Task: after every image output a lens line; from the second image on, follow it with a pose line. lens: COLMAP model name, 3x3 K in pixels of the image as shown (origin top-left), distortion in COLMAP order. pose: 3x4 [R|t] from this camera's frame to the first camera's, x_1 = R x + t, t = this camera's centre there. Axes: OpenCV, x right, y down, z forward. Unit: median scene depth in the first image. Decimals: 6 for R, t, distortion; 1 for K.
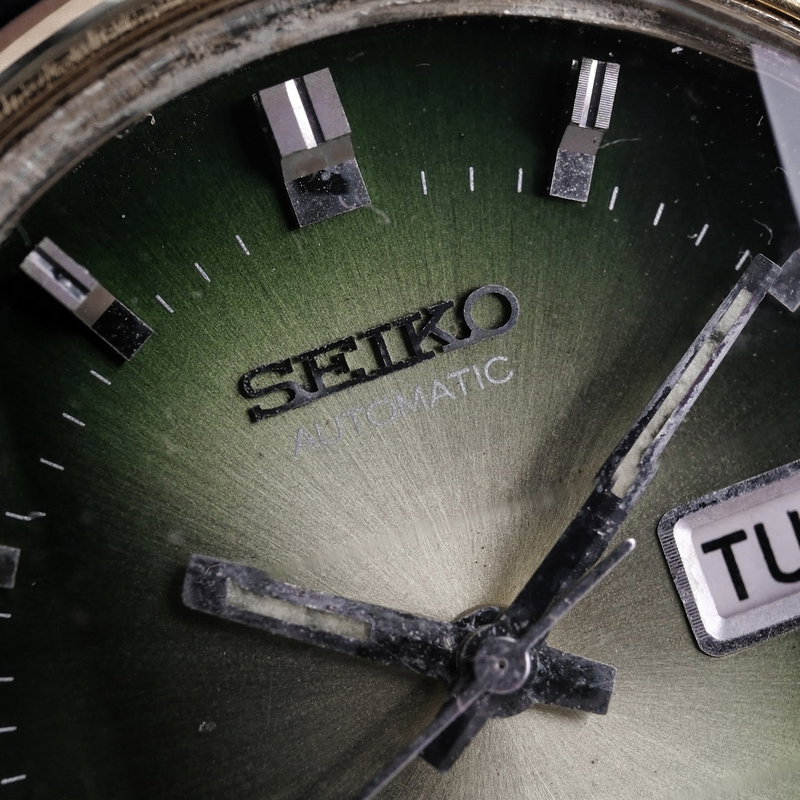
lens RADIAL K [[2617.4, 0, 400.0], [0, 2617.4, 400.0], [0, 0, 1]] dist [0.012807, -1.799551]
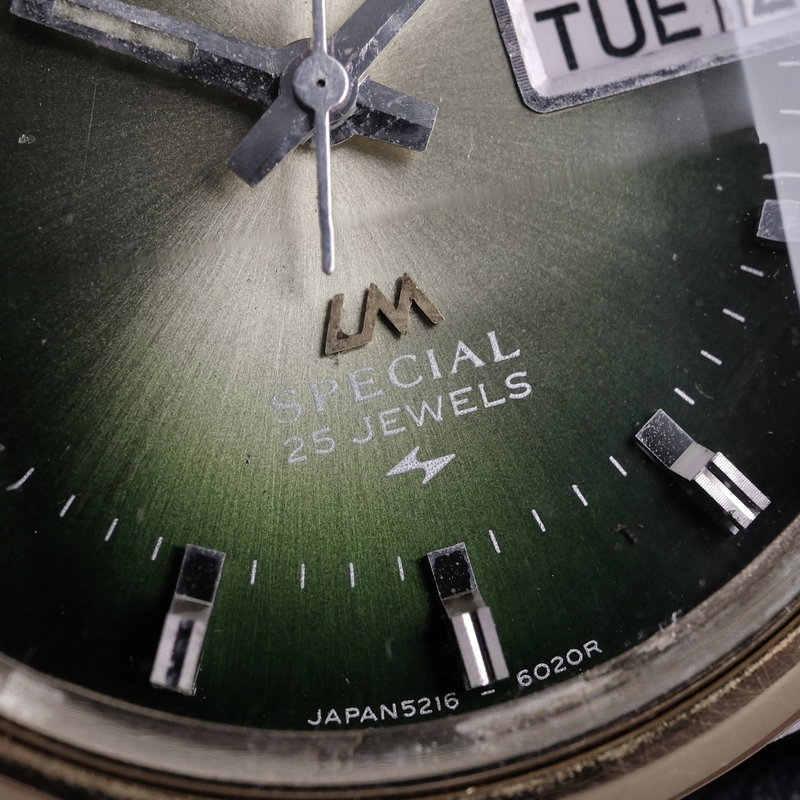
lens RADIAL K [[2617.4, 0, 400.0], [0, 2617.4, 400.0], [0, 0, 1]] dist [0.012807, -1.799551]
pose [[0.998550, 0.053828, -0.000535, 0.073427], [-0.053812, 0.997896, -0.036175, 0.246982], [-0.001414, 0.036151, 0.999345, 0.000709]]
